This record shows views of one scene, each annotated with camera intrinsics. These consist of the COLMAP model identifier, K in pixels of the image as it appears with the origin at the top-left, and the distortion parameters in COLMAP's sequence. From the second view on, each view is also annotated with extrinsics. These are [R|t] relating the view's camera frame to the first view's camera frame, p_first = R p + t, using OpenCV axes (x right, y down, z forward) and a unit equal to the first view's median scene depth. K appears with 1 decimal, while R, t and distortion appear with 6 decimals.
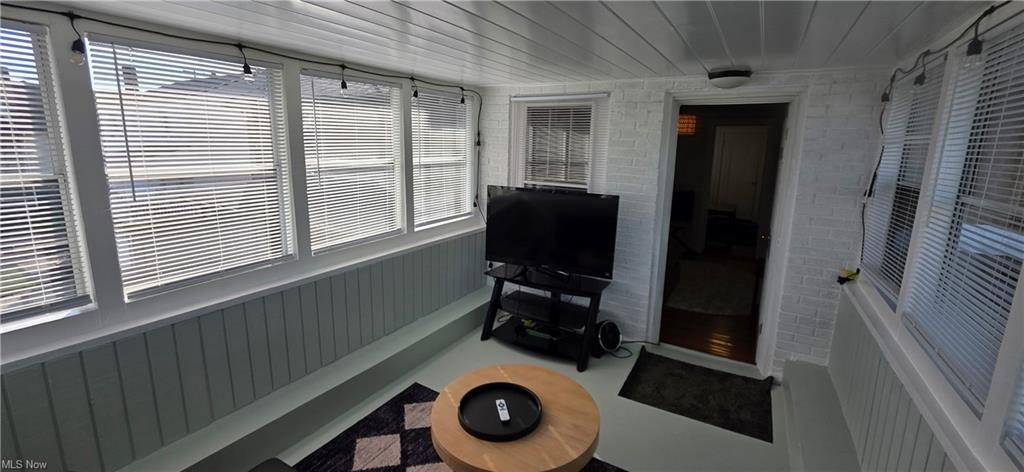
lens RADIAL K [[408.0, 0, 515.7], [0, 408.0, 221.5], [0, 0, 1]] dist [0.000065, -0.000077]
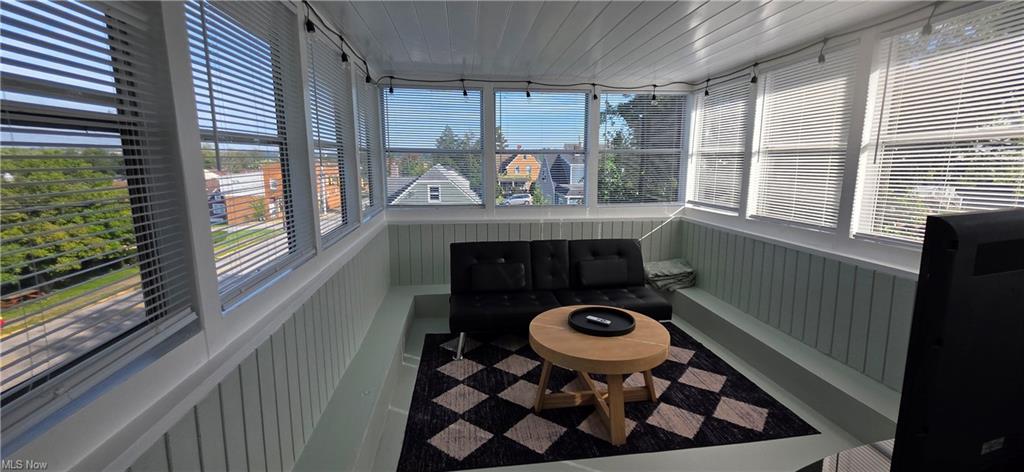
lens RADIAL K [[408.0, 0, 515.7], [0, 408.0, 221.5], [0, 0, 1]] dist [0.000065, -0.000077]
pose [[-0.780427, 0.075174, -0.620711, 0.721385], [-0.130674, 0.951212, 0.279499, -0.119344], [0.611439, 0.299239, -0.732529, 1.292086]]
